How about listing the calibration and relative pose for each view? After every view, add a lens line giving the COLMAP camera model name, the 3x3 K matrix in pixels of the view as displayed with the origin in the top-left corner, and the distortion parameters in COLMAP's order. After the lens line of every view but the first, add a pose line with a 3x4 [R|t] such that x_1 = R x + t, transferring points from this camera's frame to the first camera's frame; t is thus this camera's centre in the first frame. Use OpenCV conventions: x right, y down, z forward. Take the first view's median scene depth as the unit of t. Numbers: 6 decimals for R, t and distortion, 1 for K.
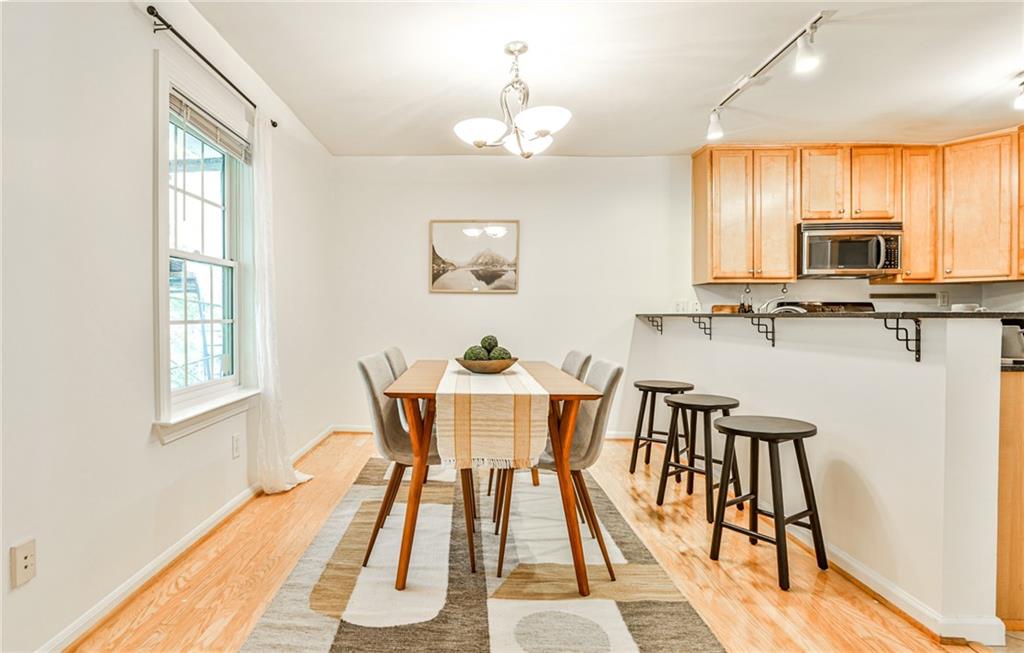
lens RADIAL K [[527.3, 0, 450.2], [0, 527.3, 320.6], [0, 0, 1]] dist [-0.011083, 0.000310]
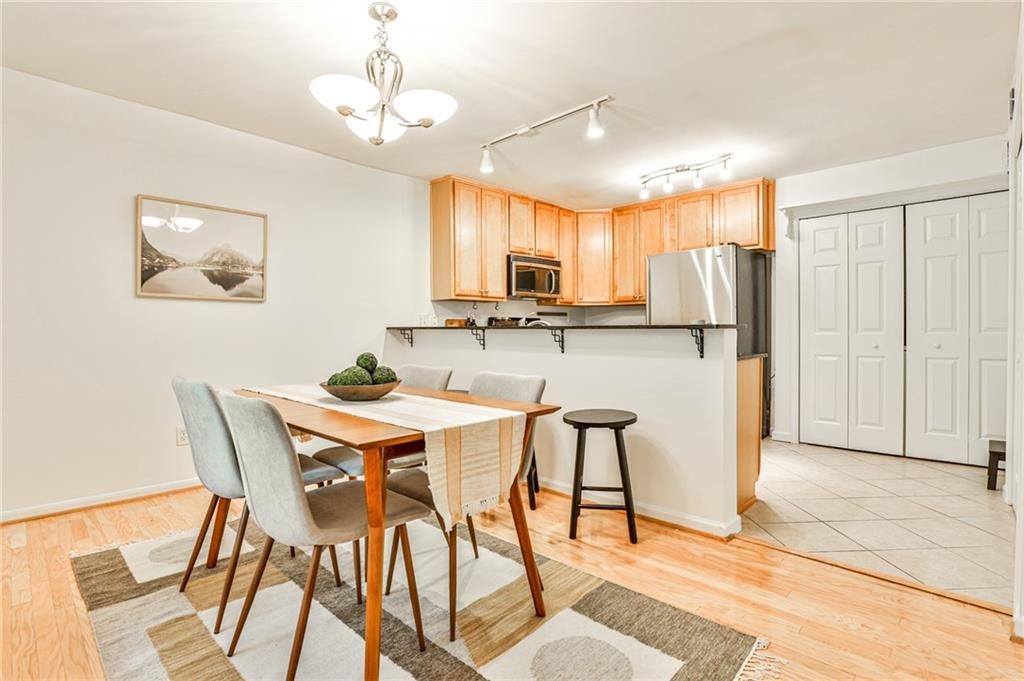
lens RADIAL K [[501.3, 0, 513.0], [0, 501.3, 332.8], [0, 0, 1]] dist [-0.043124, 0.011825]
pose [[0.650570, -0.008902, 0.759394, -0.237712], [0.012627, 0.999920, 0.000905, -0.000066], [-0.759341, 0.009000, 0.650631, 0.225390]]
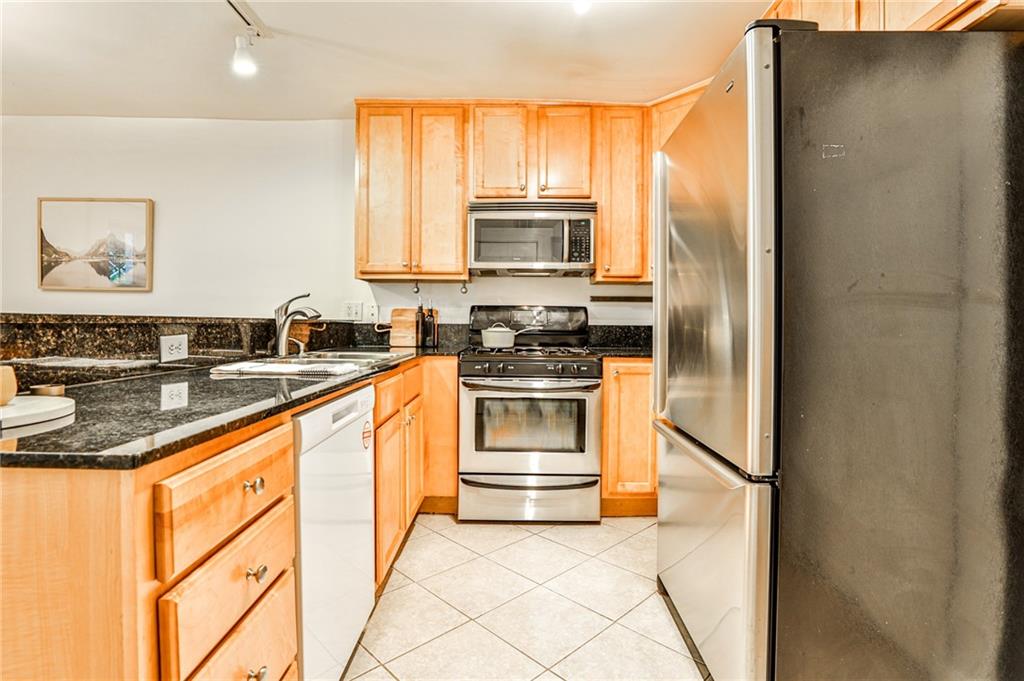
lens RADIAL K [[501.3, 0, 508.2], [0, 501.3, 330.2], [0, 0, 1]] dist [-0.043124, 0.011825]
pose [[0.998512, 0.006958, 0.054083, 0.703875], [-0.007157, 0.999968, 0.003478, -0.001195], [-0.054058, -0.003860, 0.998530, 0.272342]]
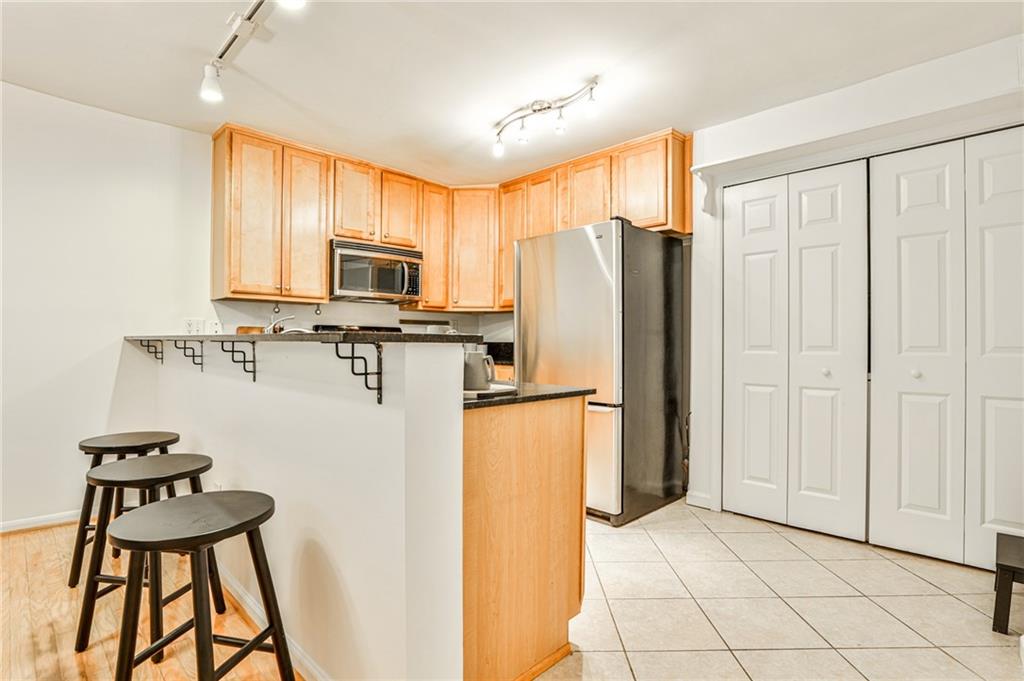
lens RADIAL K [[501.3, 0, 522.0], [0, 501.3, 339.1], [0, 0, 1]] dist [-0.043124, 0.011825]
pose [[0.654173, 0.008047, 0.756302, 0.234766], [0.001473, 0.999928, -0.011914, -0.000224], [-0.756343, 0.008908, 0.654114, 0.189990]]
